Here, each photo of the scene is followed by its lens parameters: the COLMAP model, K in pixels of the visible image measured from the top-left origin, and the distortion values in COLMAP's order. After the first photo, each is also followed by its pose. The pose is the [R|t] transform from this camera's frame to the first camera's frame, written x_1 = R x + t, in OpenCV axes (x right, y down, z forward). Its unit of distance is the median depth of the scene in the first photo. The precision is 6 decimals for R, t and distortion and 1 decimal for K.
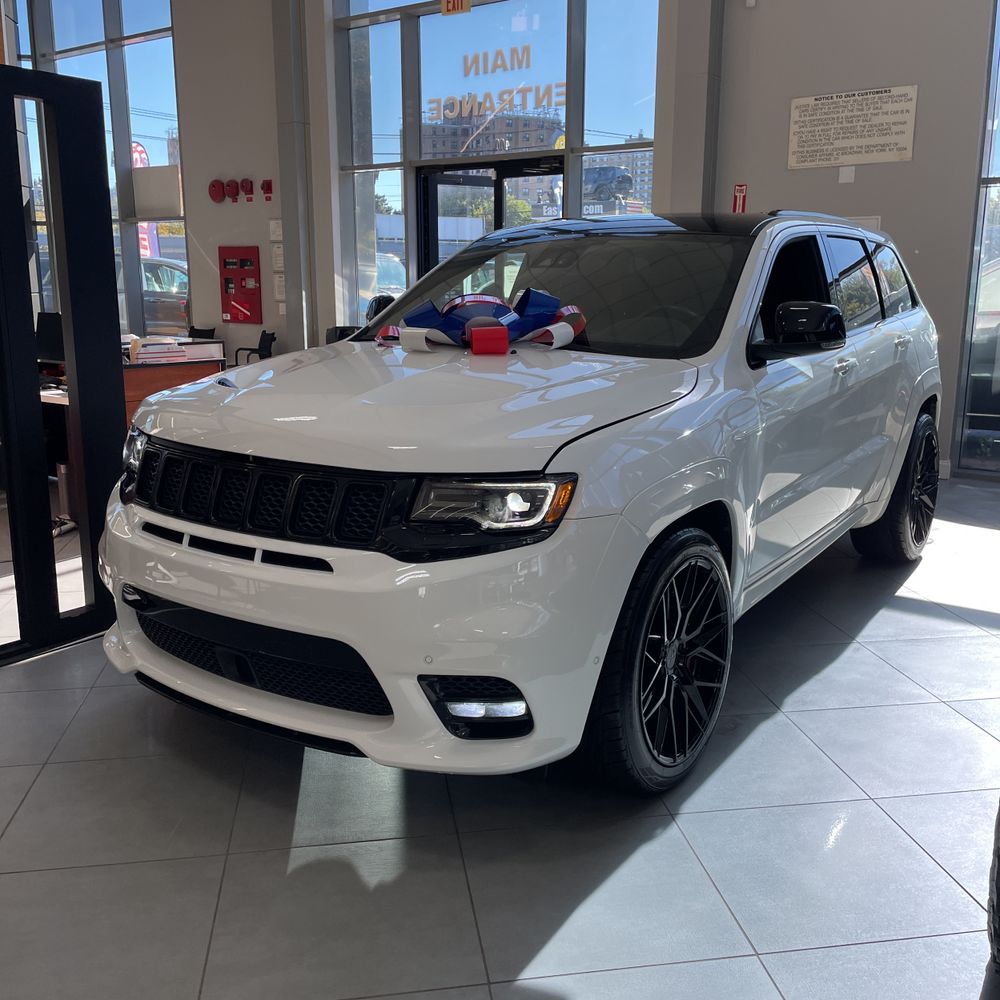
lens RADIAL K [[1000.1, 0, 513.1], [0, 1000.1, 489.3], [0, 0, 1]] dist [0.095777, -0.135940]
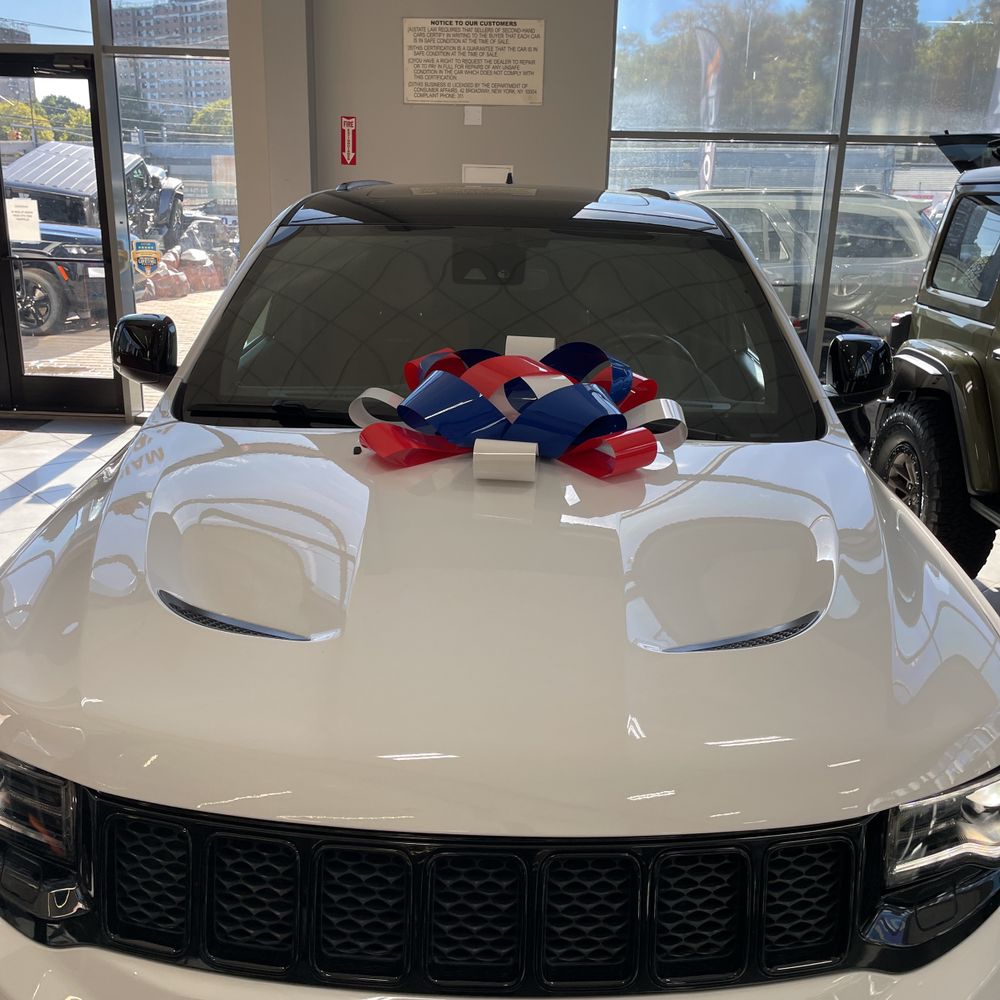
lens RADIAL K [[1006.1, 0, 500.0], [0, 1006.1, 500.0], [0, 0, 1]] dist [0.088575, -0.121344]
pose [[0.837624, -0.140620, 0.527838, -0.261820], [0.090291, 0.988647, 0.120102, -0.125192], [-0.538734, -0.052941, 0.840811, 0.335236]]
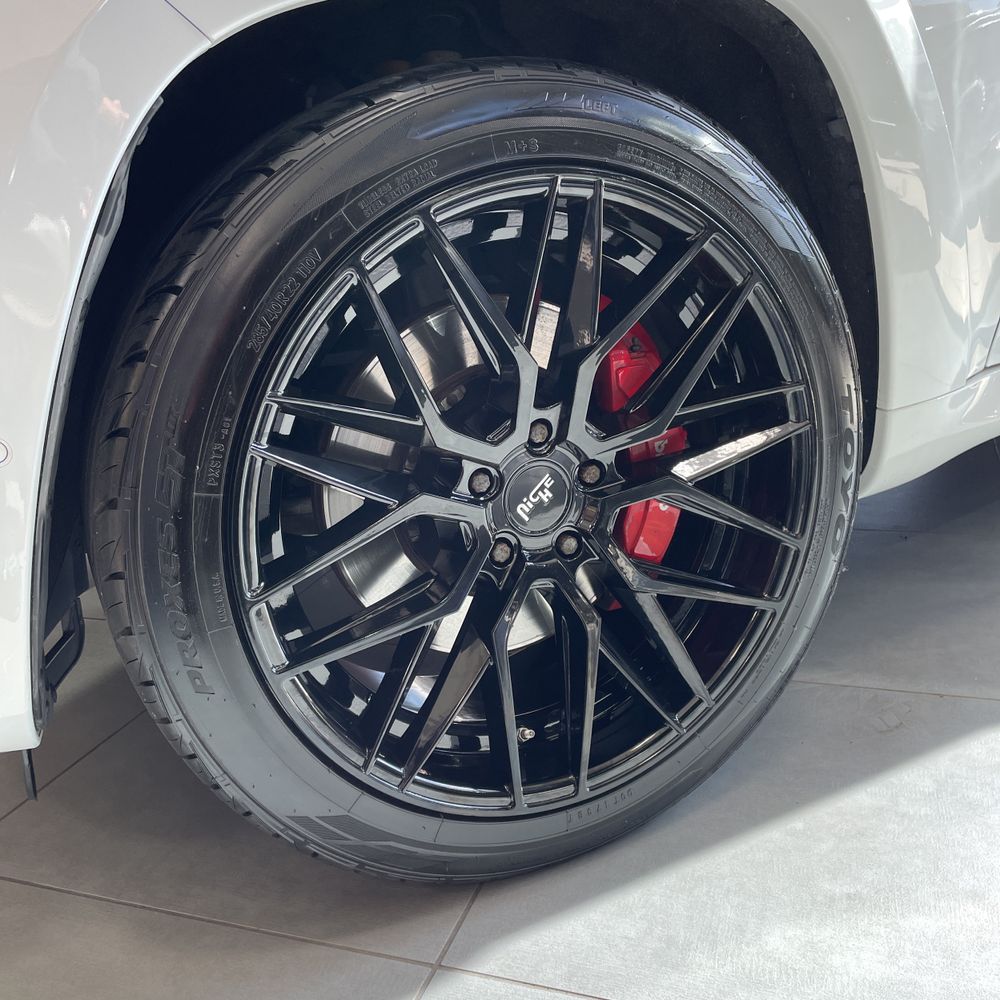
lens RADIAL K [[1008.3, 0, 513.6], [0, 1008.3, 494.2], [0, 0, 1]] dist [0.082397, -0.110971]
pose [[0.871046, 0.072997, -0.485748, 0.184230], [-0.015180, 0.992424, 0.121920, 0.074452], [0.490967, -0.098824, 0.865555, 0.420480]]
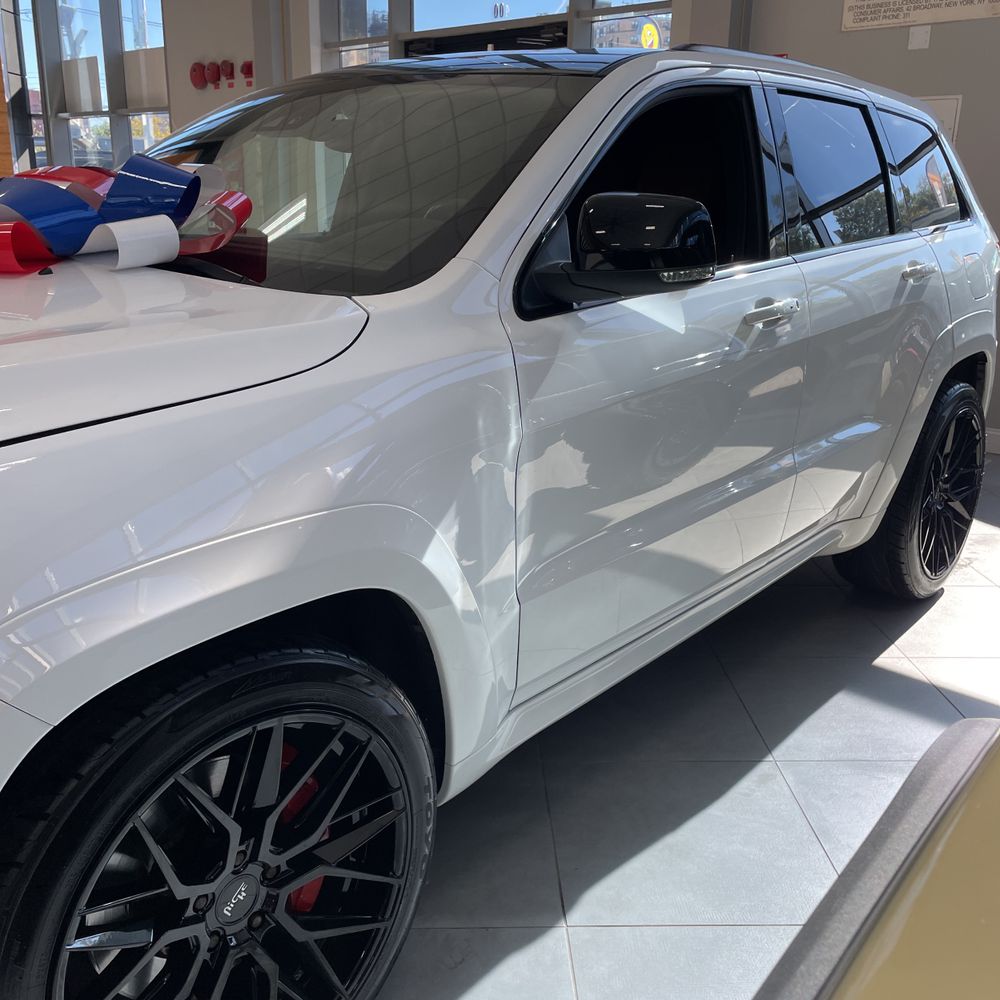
lens RADIAL K [[1006.1, 0, 500.0], [0, 1006.1, 500.0], [0, 0, 1]] dist [0.088575, -0.121344]
pose [[0.992157, 0.049688, -0.114695, 0.198939], [-0.039499, 0.995207, 0.089462, -0.048351], [0.118590, -0.084230, 0.989364, 0.313564]]
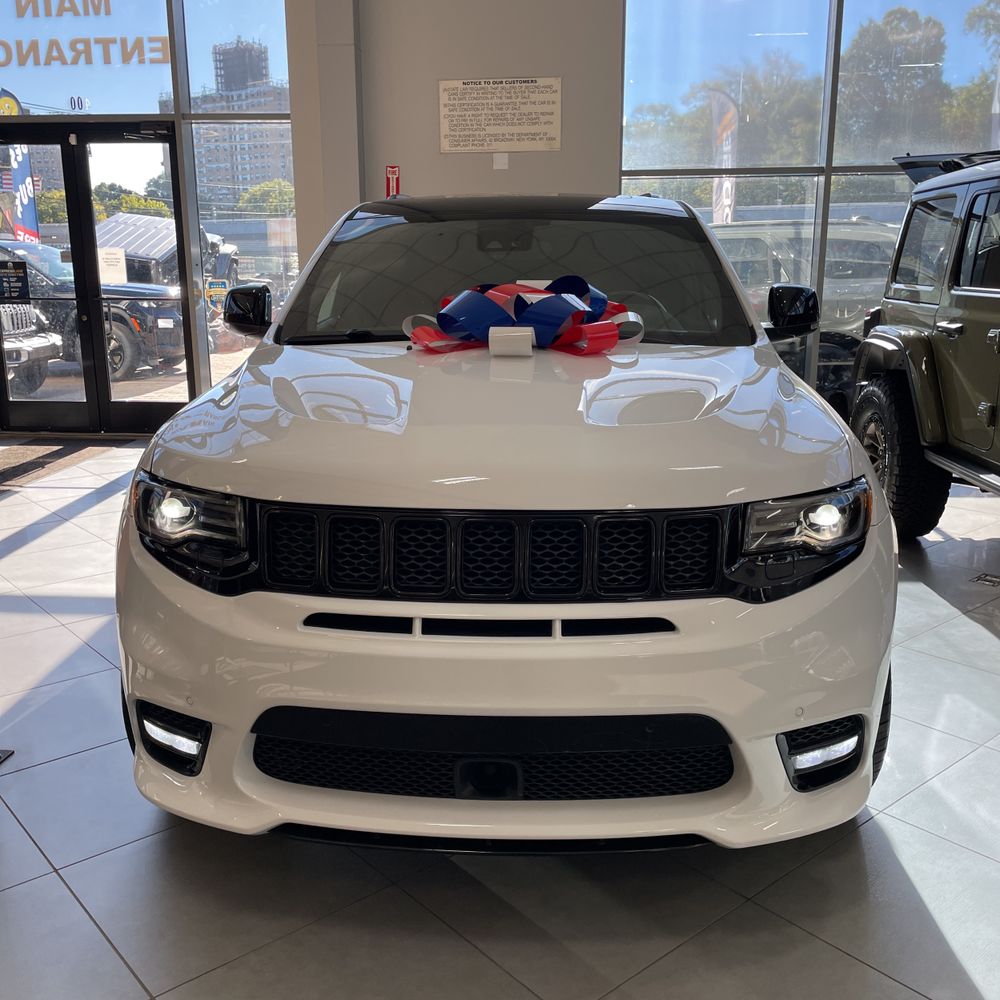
lens RADIAL K [[1002.2, 0, 493.6], [0, 1002.2, 500.8], [0, 0, 1]] dist [0.089145, -0.120013]
pose [[0.859244, -0.123393, 0.496462, -0.347140], [0.110984, 0.992324, 0.054553, -0.040913], [-0.499383, 0.008225, 0.866343, 0.188036]]
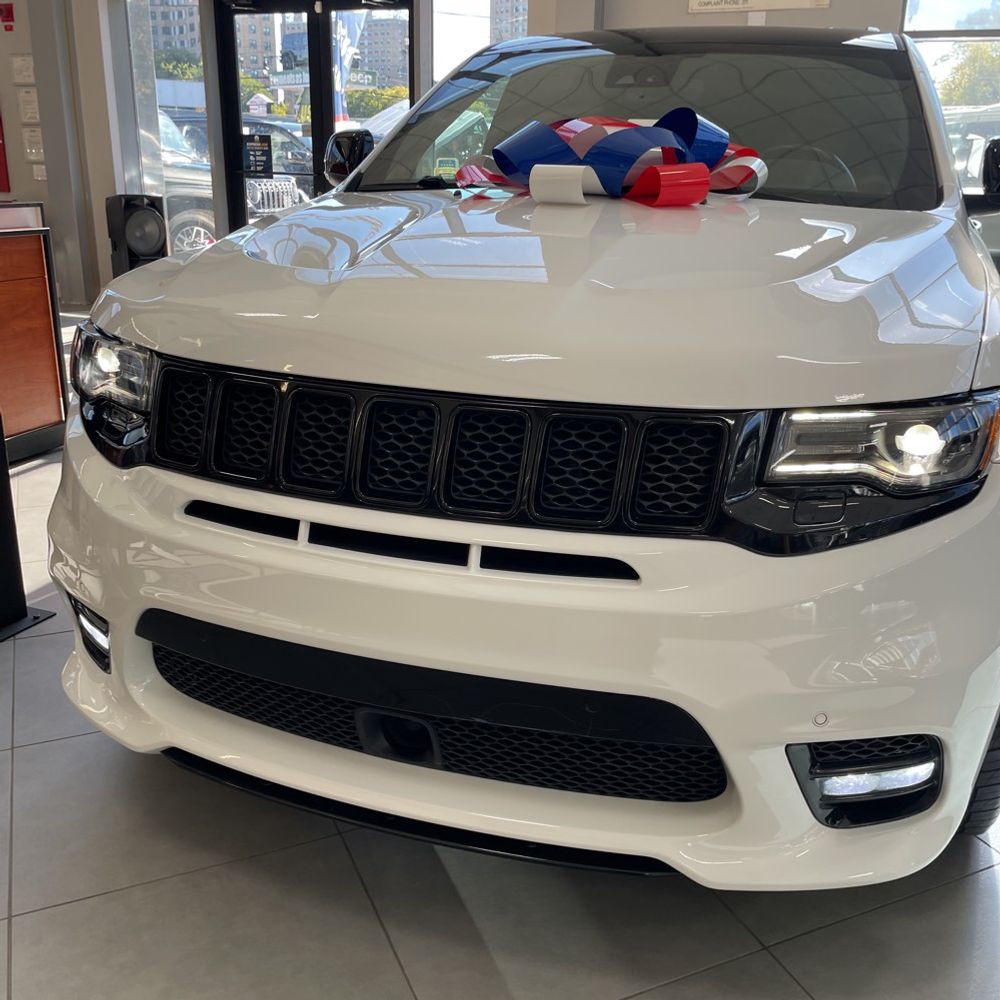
lens RADIAL K [[1000.1, 0, 513.1], [0, 1000.1, 489.3], [0, 0, 1]] dist [0.095777, -0.135940]
pose [[0.965942, -0.062699, 0.251049, -0.194024], [0.034874, 0.992893, 0.113790, -0.018100], [-0.256399, -0.101160, 0.961263, 0.240760]]
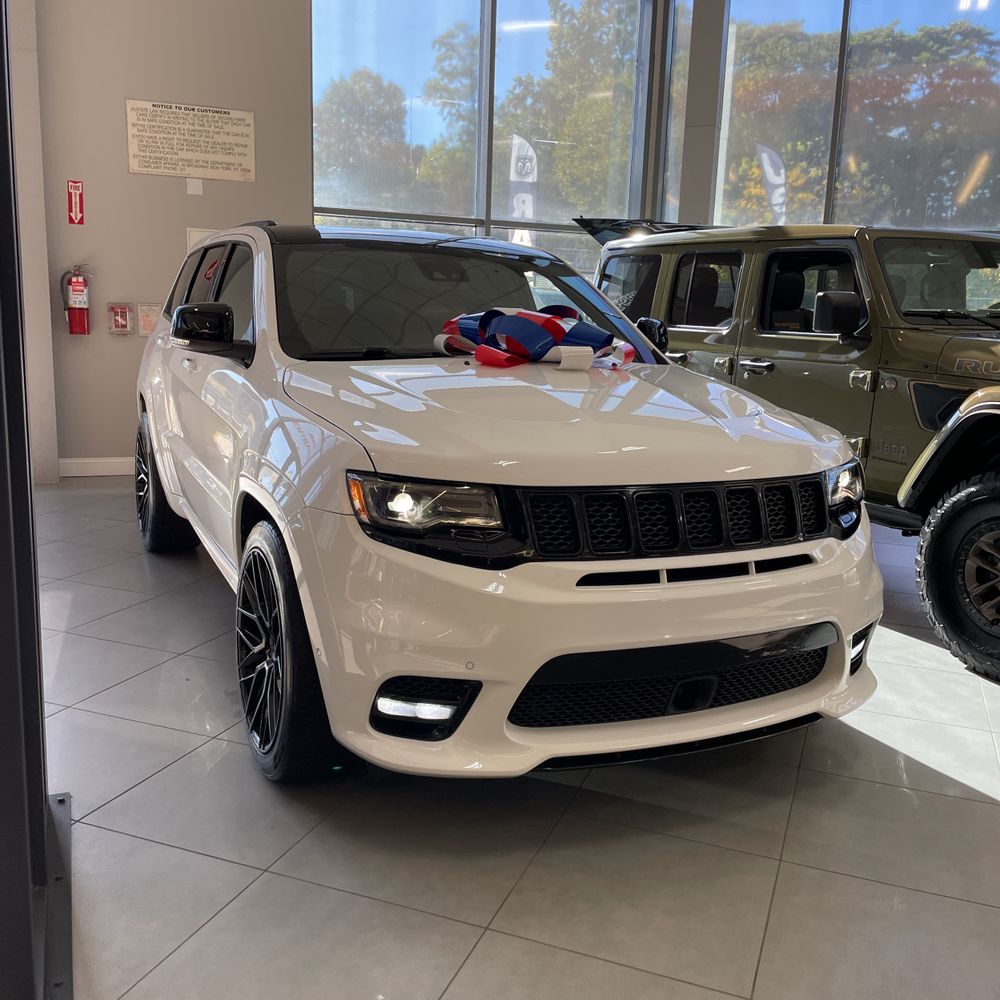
lens RADIAL K [[1002.2, 0, 493.6], [0, 1002.2, 500.8], [0, 0, 1]] dist [0.089145, -0.120013]
pose [[0.517349, -0.149282, 0.842653, -0.649032], [0.144520, 0.985766, 0.085907, -0.066629], [-0.843483, 0.077336, 0.531560, 0.351208]]
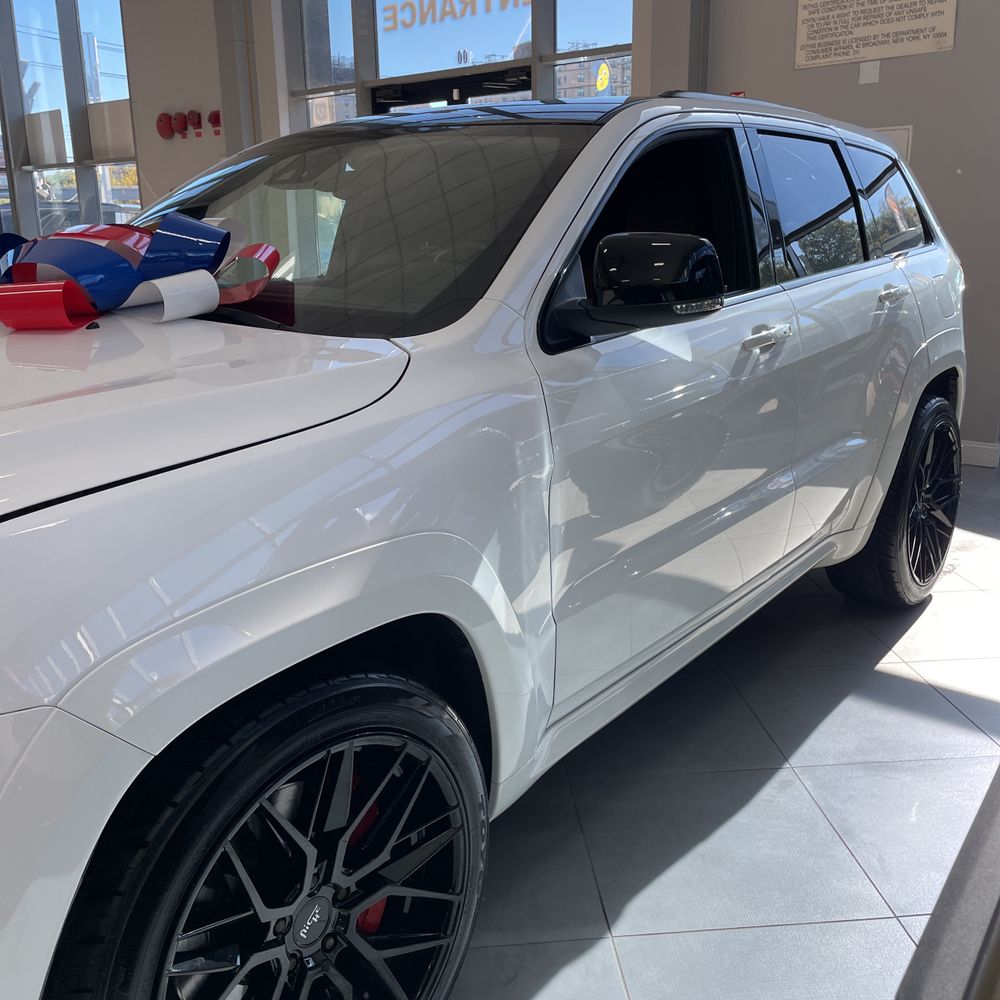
lens RADIAL K [[1005.7, 0, 512.0], [0, 1005.7, 487.4], [0, 0, 1]] dist [0.089196, -0.120185]
pose [[0.997283, 0.000912, -0.073659, 0.177002], [0.002447, 0.998961, 0.045501, -0.047426], [0.073624, -0.045558, 0.996245, 0.292768]]
